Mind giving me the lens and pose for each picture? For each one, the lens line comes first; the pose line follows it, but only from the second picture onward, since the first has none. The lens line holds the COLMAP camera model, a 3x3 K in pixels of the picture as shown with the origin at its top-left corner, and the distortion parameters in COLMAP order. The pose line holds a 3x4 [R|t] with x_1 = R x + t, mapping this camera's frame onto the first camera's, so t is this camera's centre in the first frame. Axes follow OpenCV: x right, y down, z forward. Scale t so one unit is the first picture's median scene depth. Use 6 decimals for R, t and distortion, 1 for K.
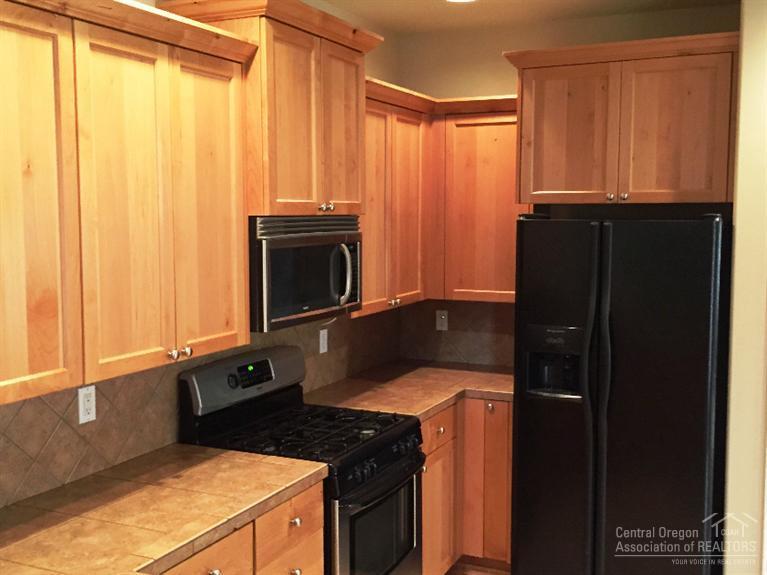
lens RADIAL K [[866.2, 0, 383.8], [0, 866.2, 286.2], [0, 0, 1]] dist [0.054042, 0.000000]
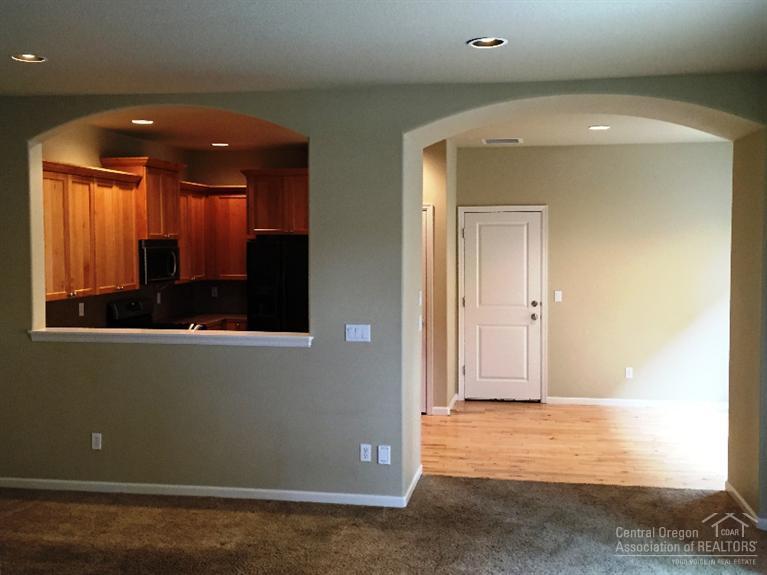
lens RADIAL K [[866.2, 0, 380.5], [0, 866.2, 288.3], [0, 0, 1]] dist [0.054042, 0.000000]
pose [[0.966911, -0.018332, 0.254453, -0.119119], [0.025651, 0.999346, -0.025478, 0.149445], [-0.253819, 0.031162, 0.966750, -1.701434]]
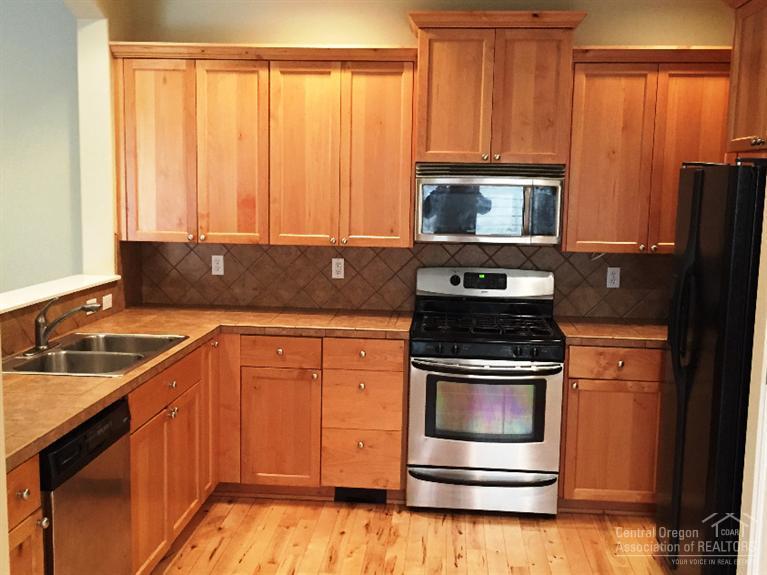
lens RADIAL K [[866.2, 0, 385.1], [0, 866.2, 287.5], [0, 0, 1]] dist [0.054042, 0.000000]
pose [[0.347844, 0.120235, -0.929811, 1.233706], [-0.100227, 0.990828, 0.090630, 0.003041], [0.932180, 0.061667, 0.356705, 0.419430]]
